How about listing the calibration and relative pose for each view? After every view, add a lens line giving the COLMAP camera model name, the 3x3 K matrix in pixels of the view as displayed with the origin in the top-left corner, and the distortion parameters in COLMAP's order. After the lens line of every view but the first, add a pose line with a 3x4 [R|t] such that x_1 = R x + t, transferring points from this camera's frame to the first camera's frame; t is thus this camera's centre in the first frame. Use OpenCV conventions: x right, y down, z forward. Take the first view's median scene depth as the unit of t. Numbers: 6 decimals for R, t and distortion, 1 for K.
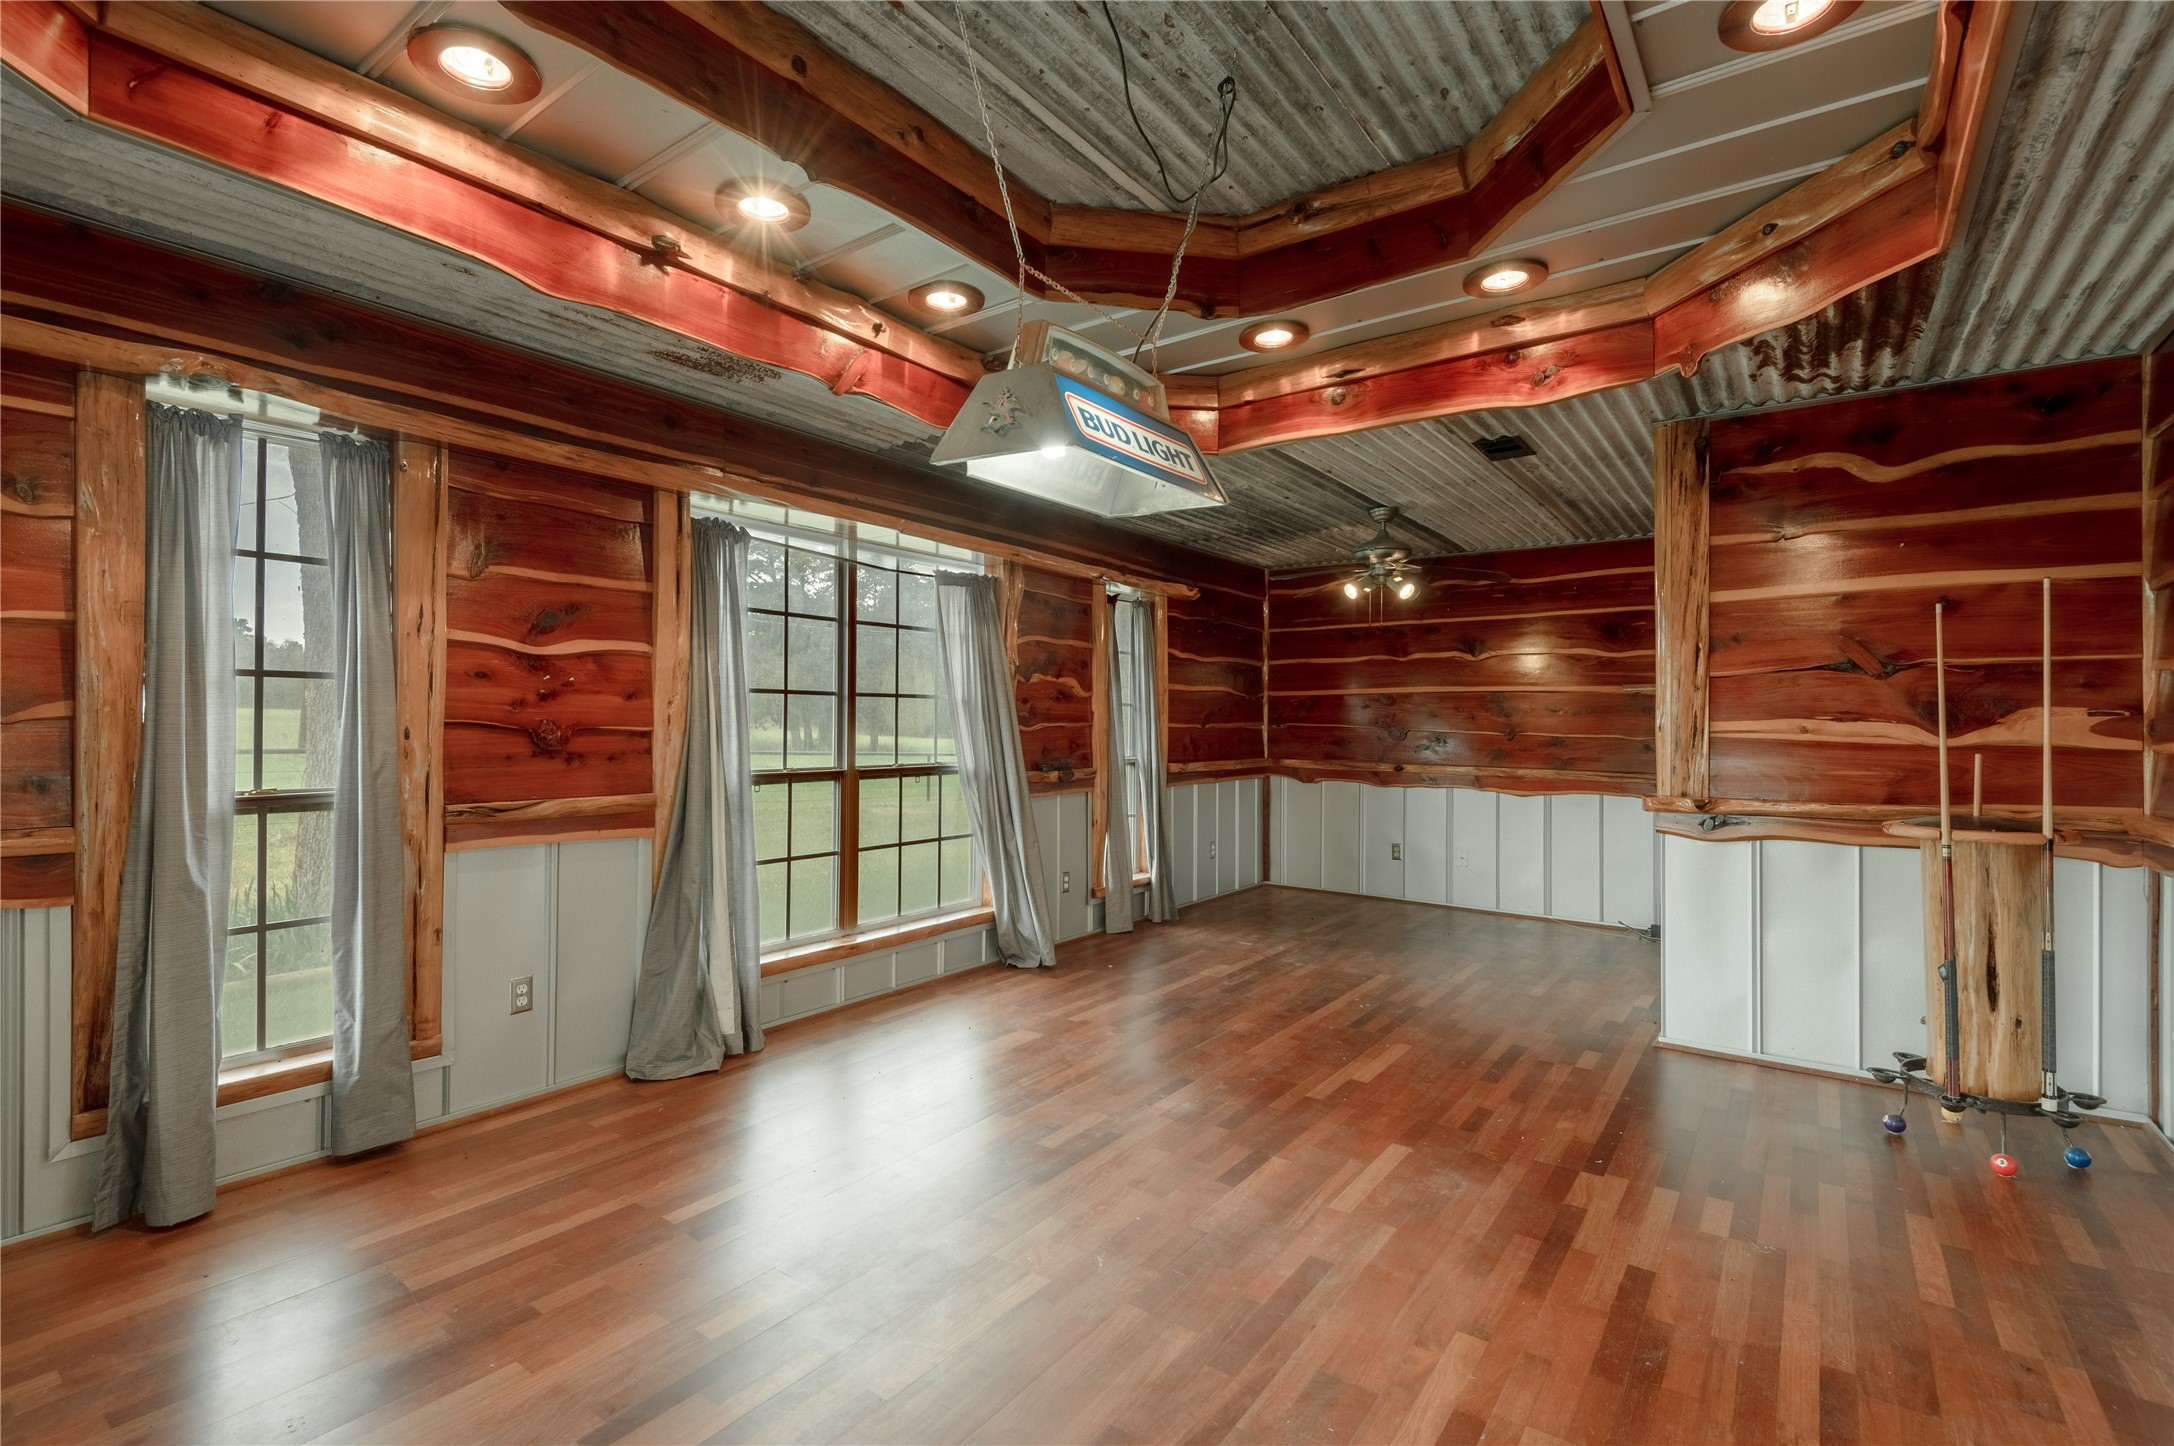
lens RADIAL K [[1008.3, 0, 1085.4], [0, 1008.3, 723.7], [0, 0, 1]] dist [0.020901, -0.001049]
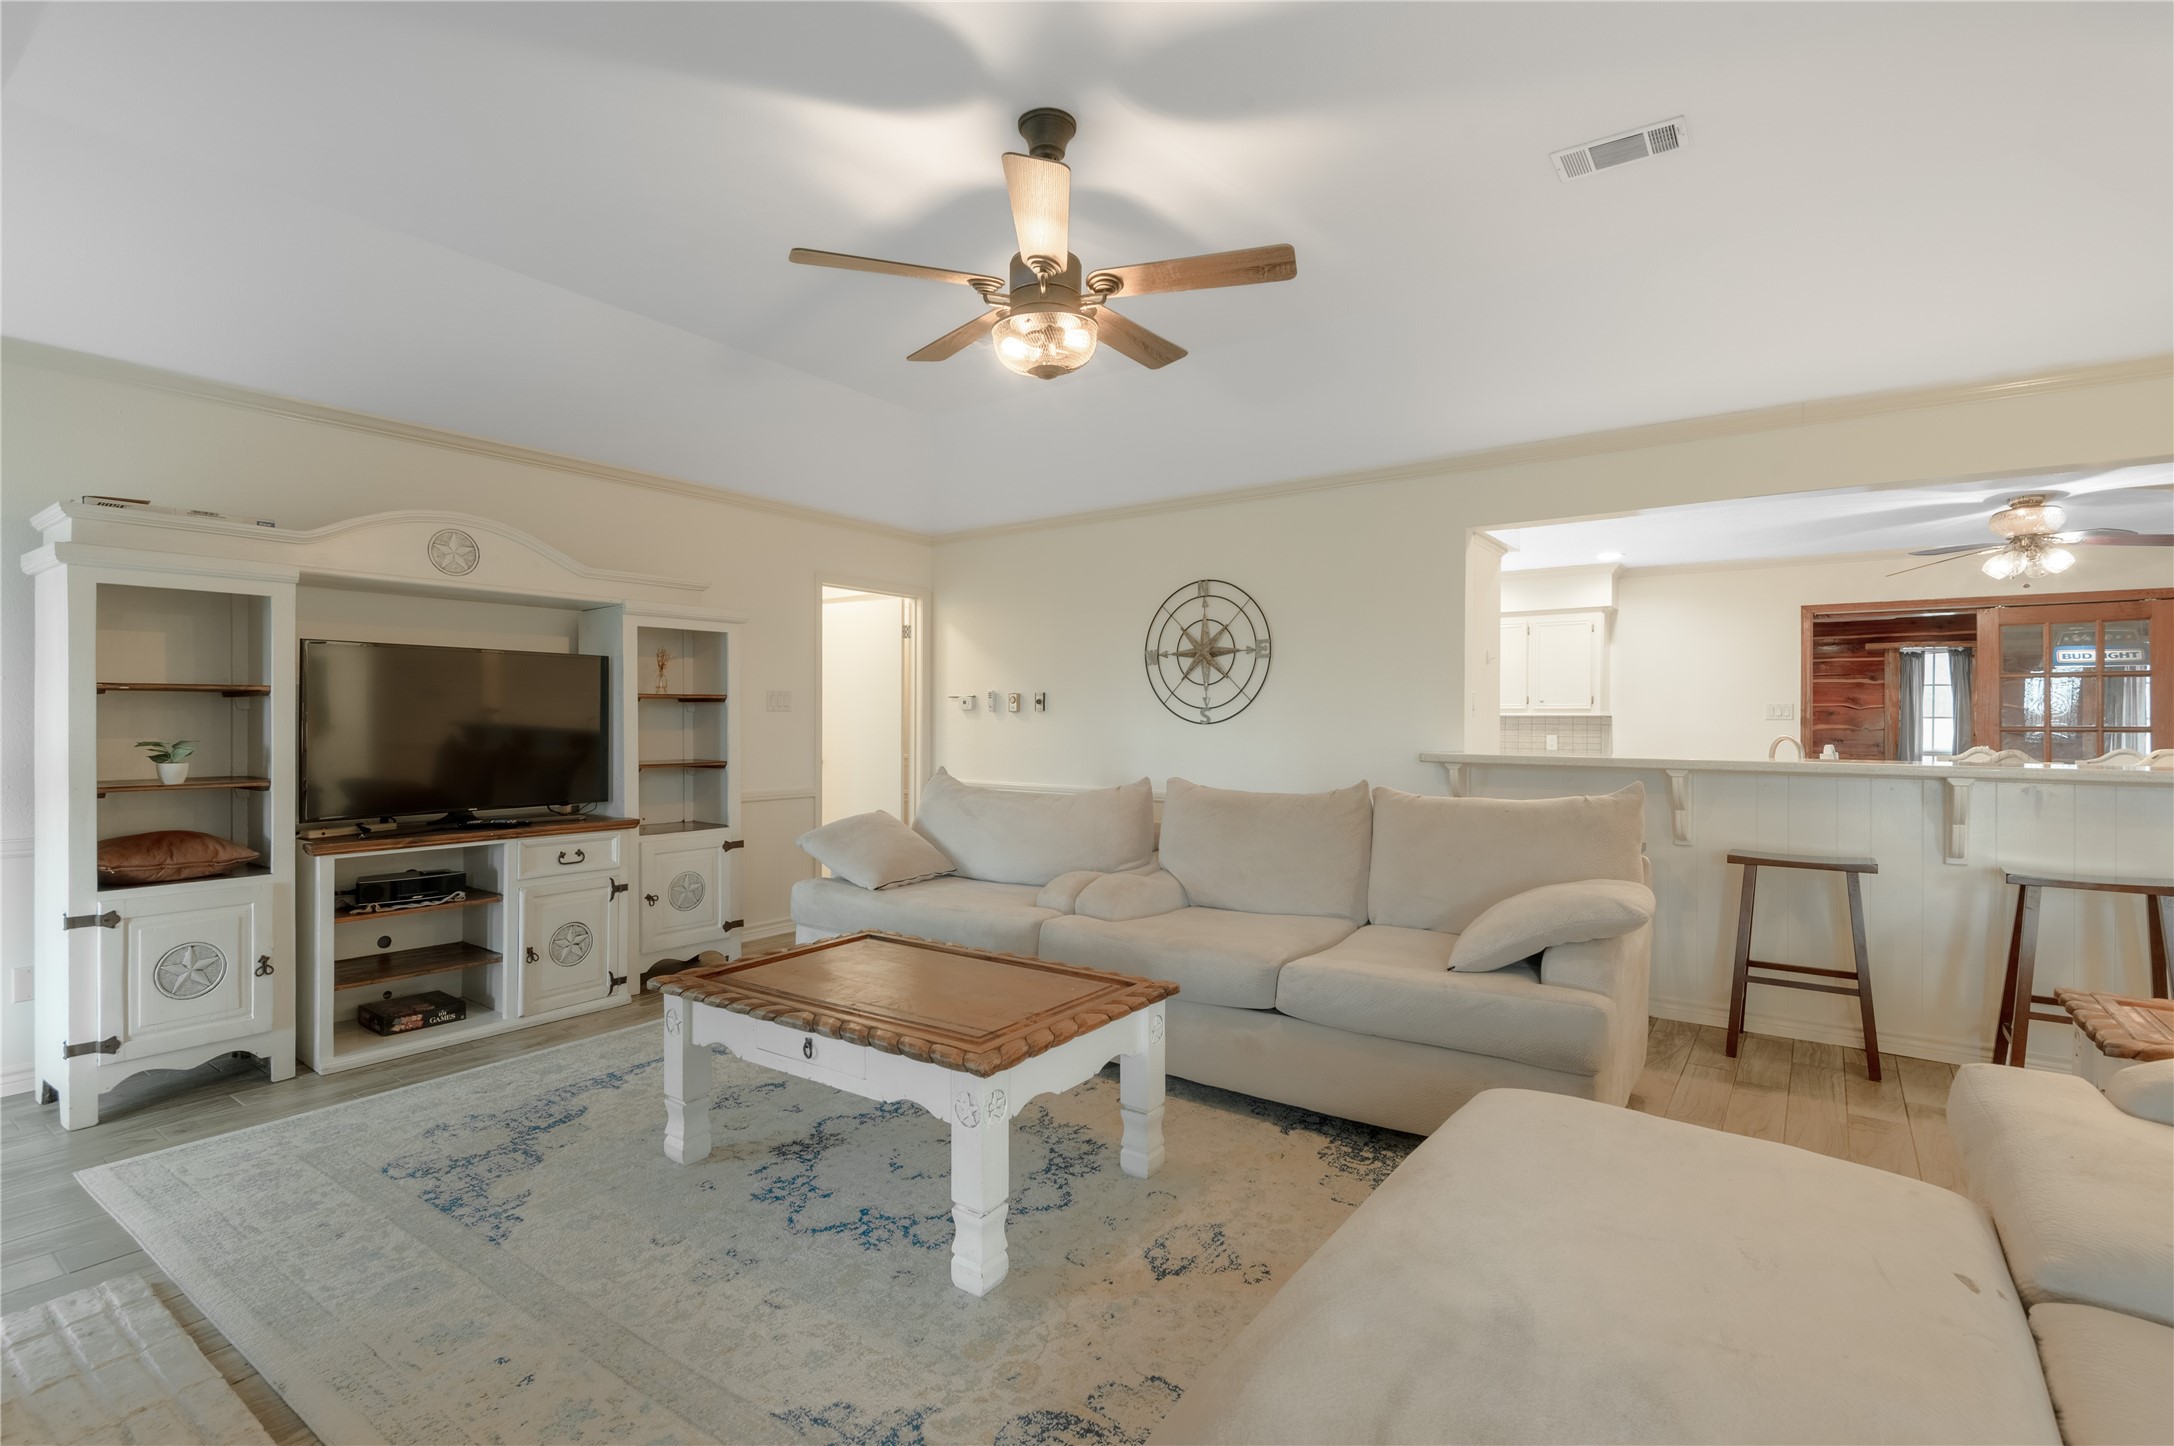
lens RADIAL K [[1008.3, 0, 1094.8], [0, 1008.3, 724.7], [0, 0, 1]] dist [0.020901, -0.001049]
pose [[0.000191, -0.001268, -0.999999, 2.558069], [-0.006269, 0.999980, -0.001269, 0.001787], [0.999980, 0.006269, 0.000183, -1.797268]]
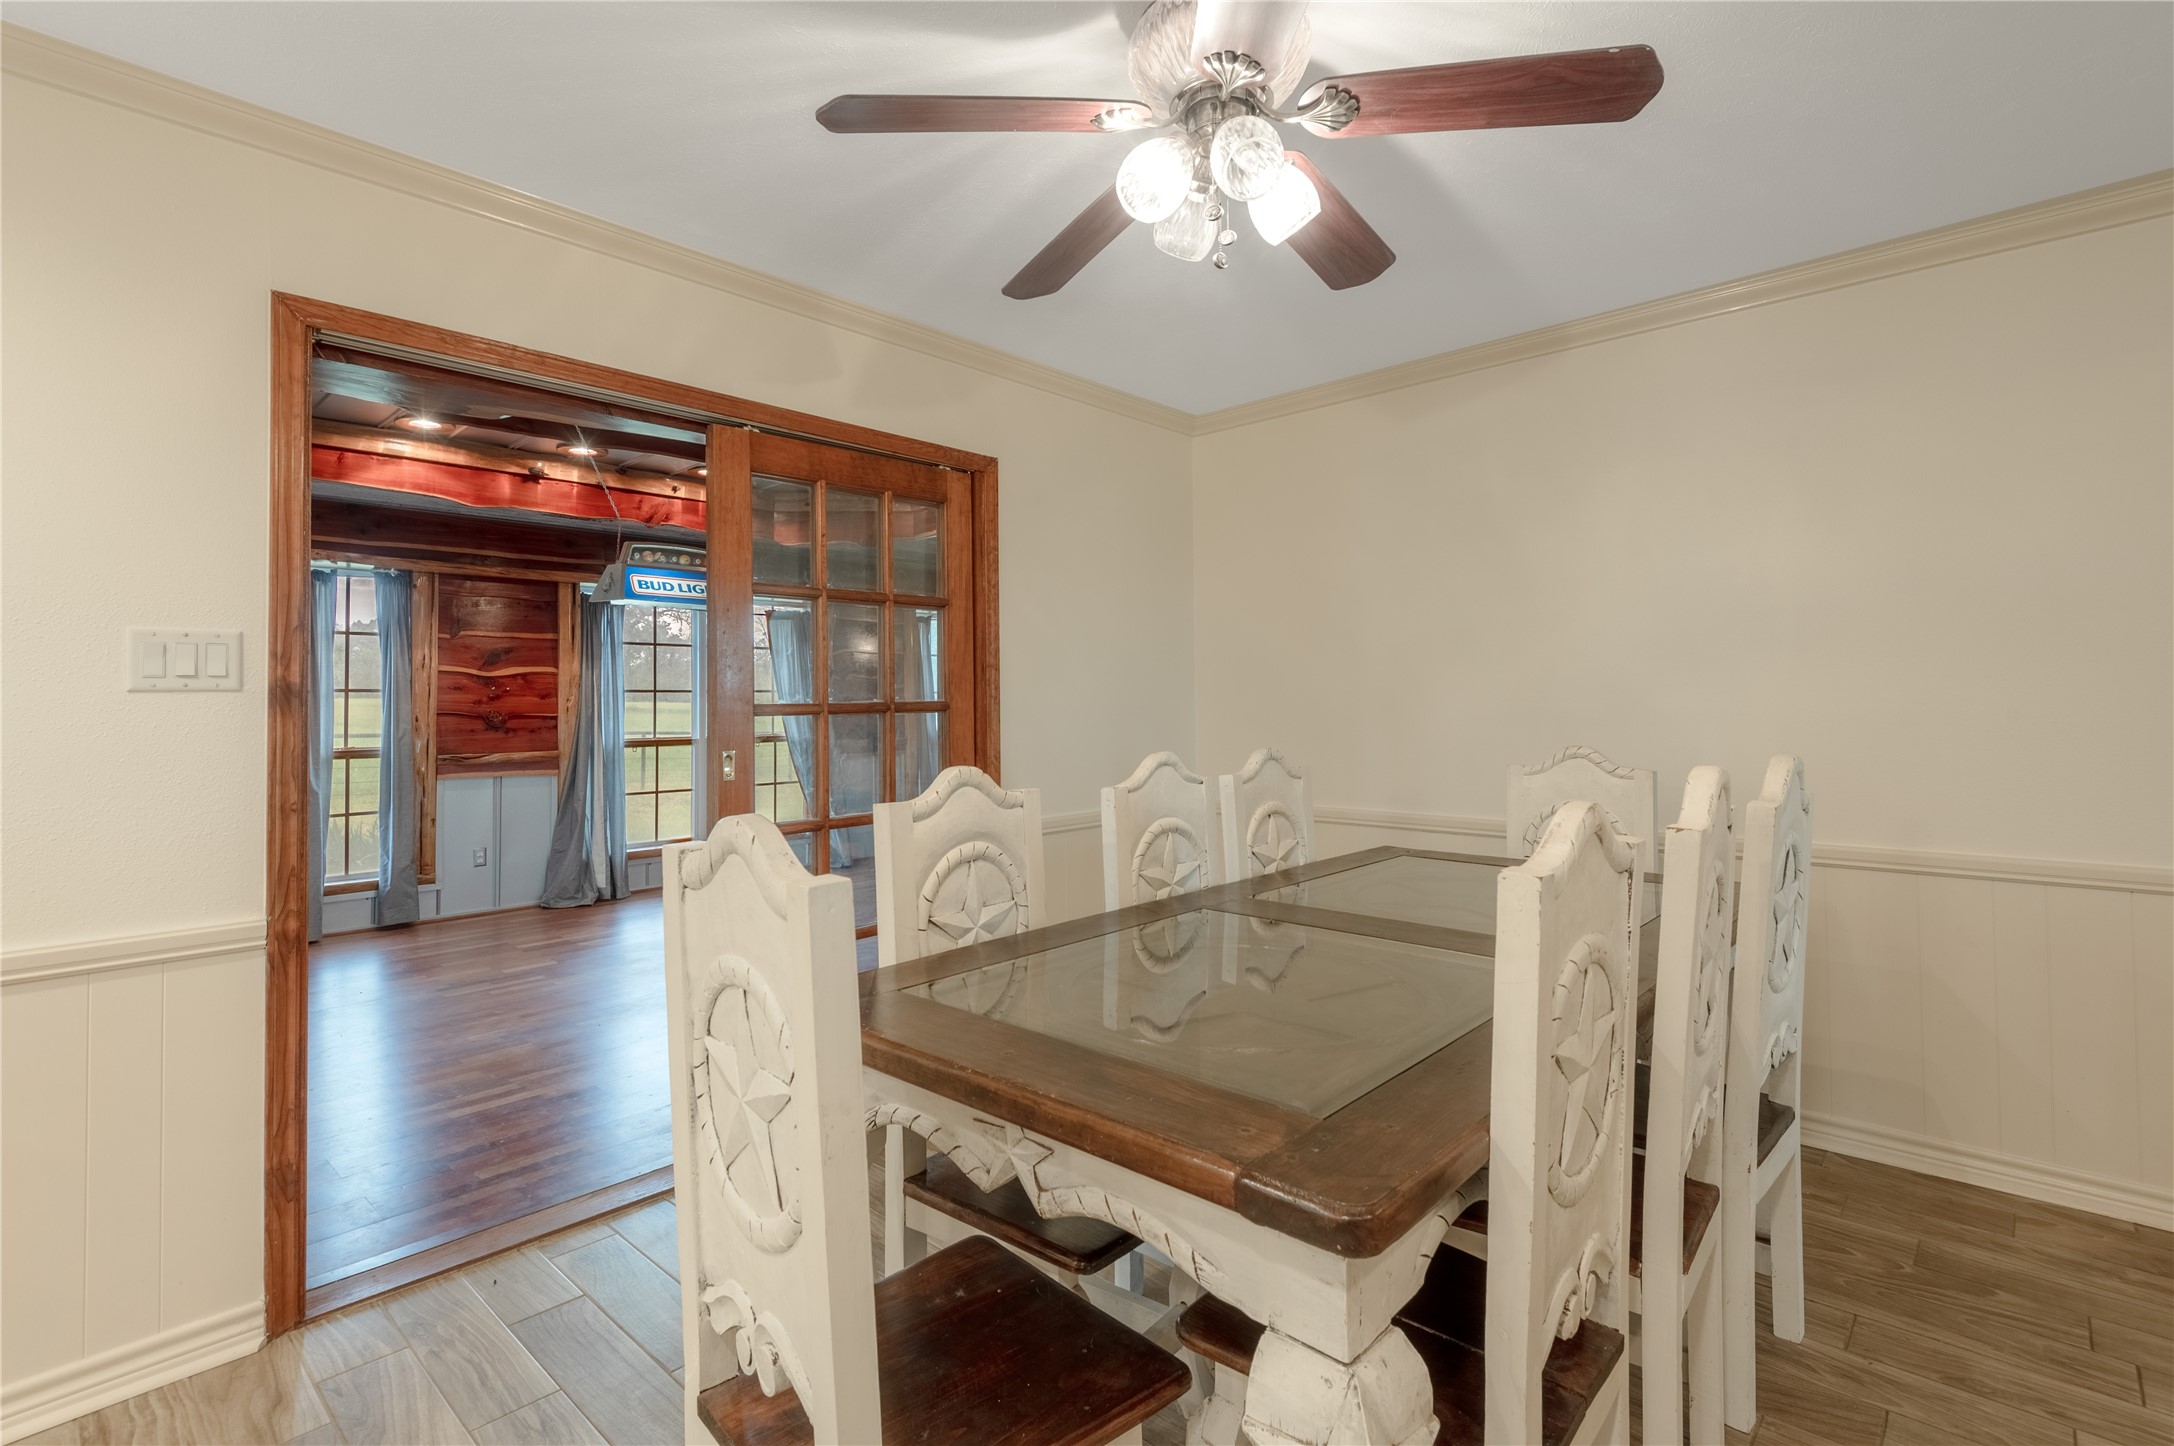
lens RADIAL K [[1008.3, 0, 1091.7], [0, 1008.3, 681.3], [0, 0, 1]] dist [0.020901, -0.001049]
pose [[0.993341, -0.013932, -0.114367, 0.815990], [0.011750, 0.999736, -0.019729, -0.008653], [0.114612, 0.018254, 0.993243, -0.771208]]
